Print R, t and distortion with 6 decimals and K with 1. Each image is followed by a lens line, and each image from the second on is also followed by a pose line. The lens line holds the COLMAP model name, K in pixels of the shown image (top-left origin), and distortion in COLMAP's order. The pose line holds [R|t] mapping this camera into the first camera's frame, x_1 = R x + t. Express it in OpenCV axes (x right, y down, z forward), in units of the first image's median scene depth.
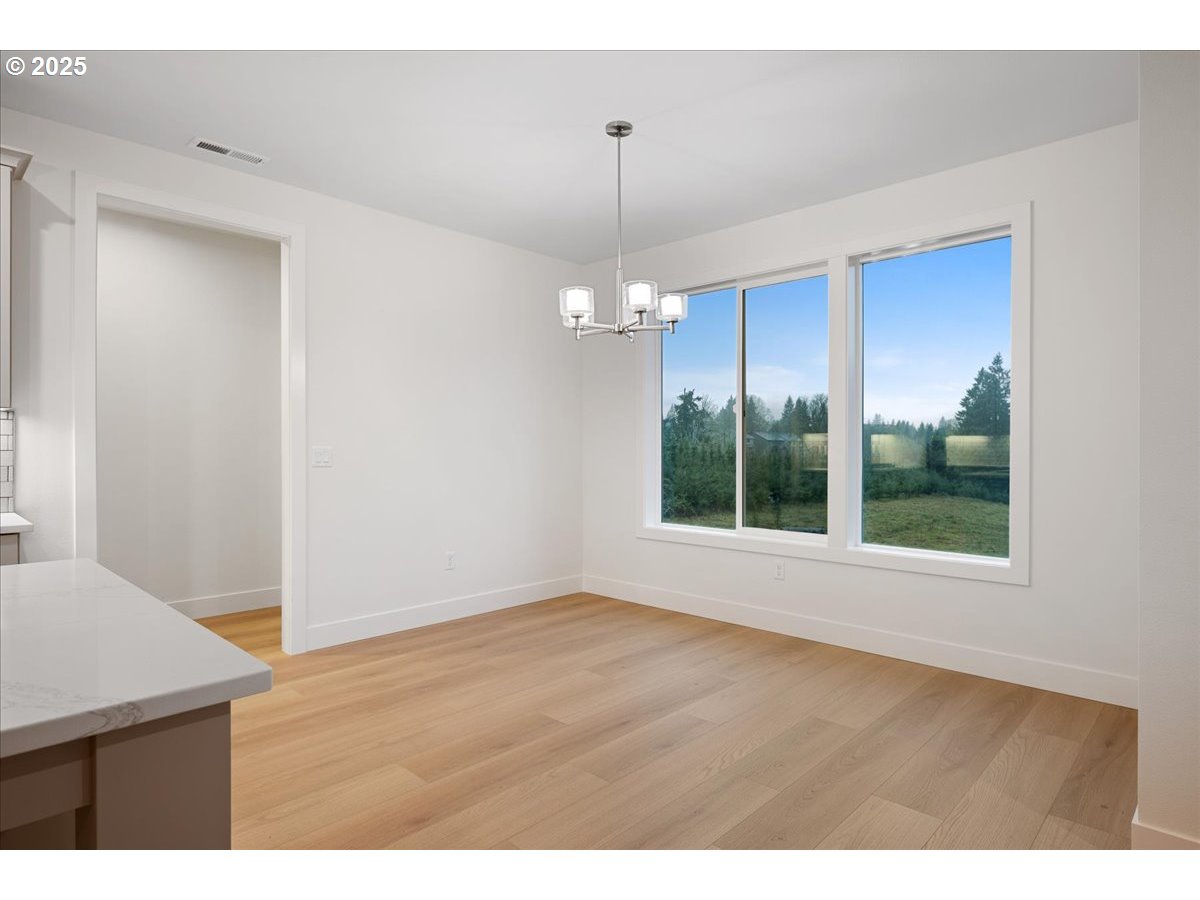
lens RADIAL K [[681.5, 0, 608.6], [0, 681.5, 446.8], [0, 0, 1]] dist [-0.000768, 0.001484]
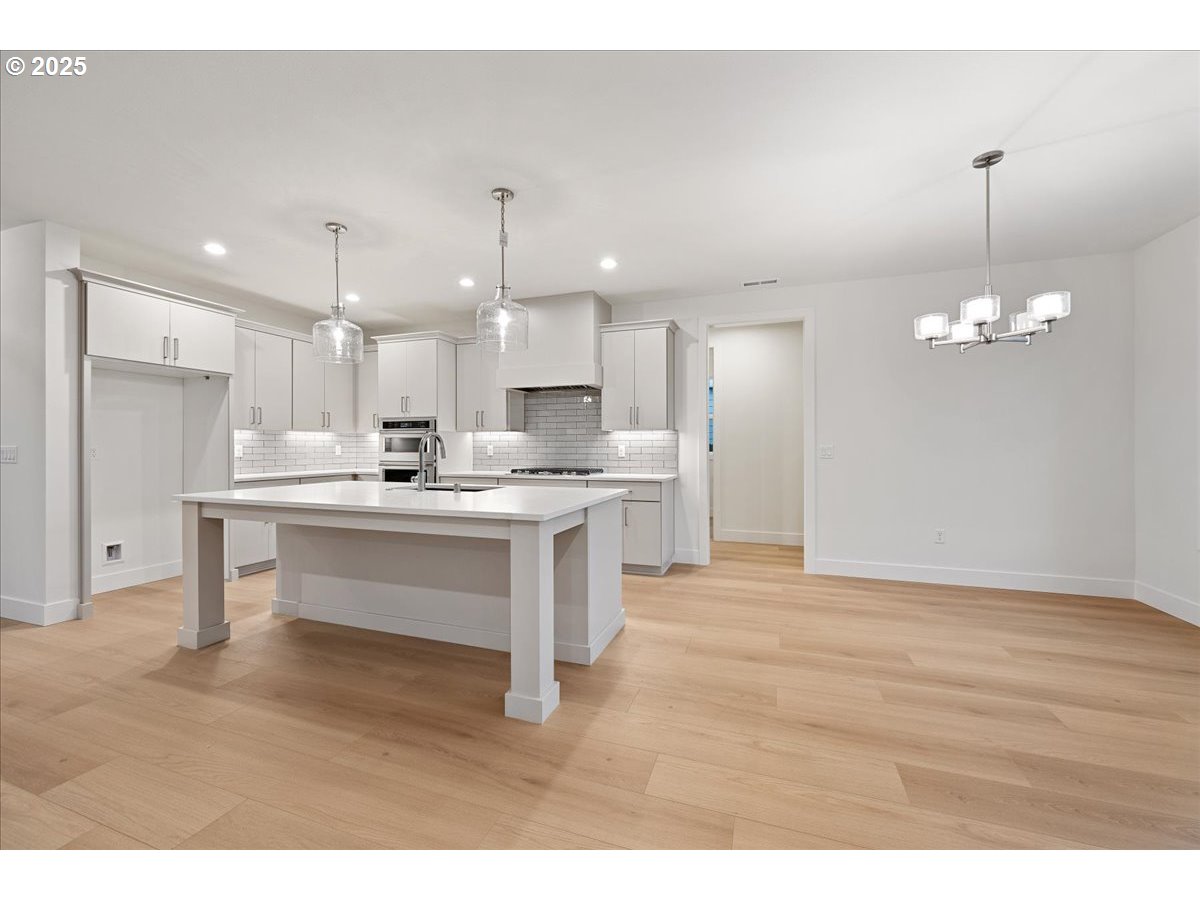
lens RADIAL K [[487.7, 0, 594.4], [0, 487.7, 450.4], [0, 0, 1]] dist [0.004577, -0.002046]
pose [[0.395075, 0.006667, -0.918625, 0.470283], [0.002749, 0.999961, 0.008439, 0.000083], [0.918645, -0.005859, 0.395041, 0.086716]]
